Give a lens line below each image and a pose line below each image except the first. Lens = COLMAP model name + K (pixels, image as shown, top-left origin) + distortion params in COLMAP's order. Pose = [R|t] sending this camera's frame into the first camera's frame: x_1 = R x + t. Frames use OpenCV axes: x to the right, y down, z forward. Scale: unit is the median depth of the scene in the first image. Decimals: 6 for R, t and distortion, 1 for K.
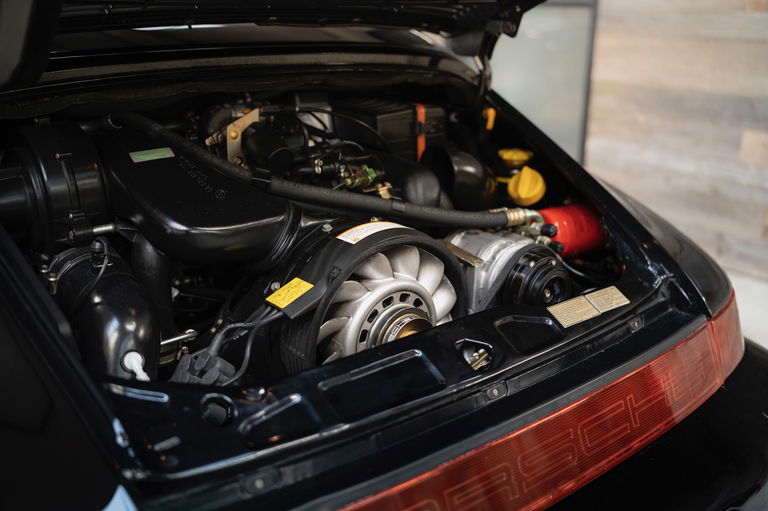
lens RADIAL K [[759.3, 0, 384.0], [0, 759.3, 255.5], [0, 0, 1]] dist [-0.020713, 0.008901]
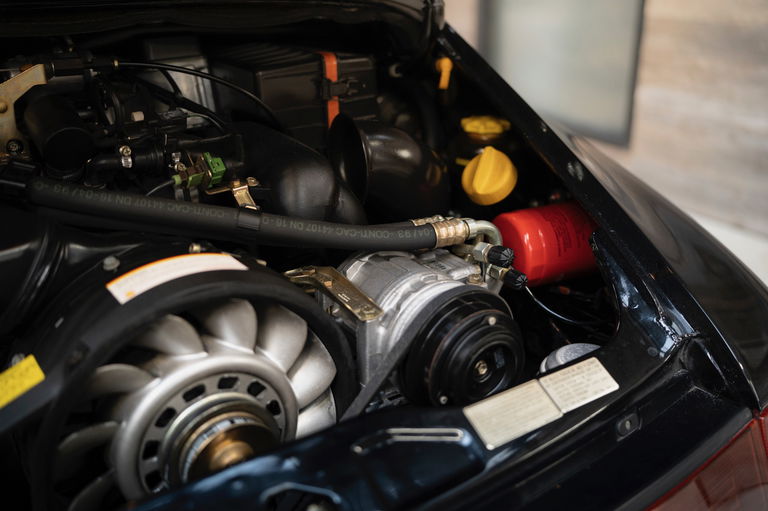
lens RADIAL K [[759.3, 0, 384.0], [0, 759.3, 255.5], [0, 0, 1]] dist [-0.020713, 0.008901]
pose [[0.996352, 0.014665, -0.084071, 0.177552], [-0.008431, 0.997220, 0.074032, -0.081157], [0.084923, -0.073053, 0.993706, 0.372900]]
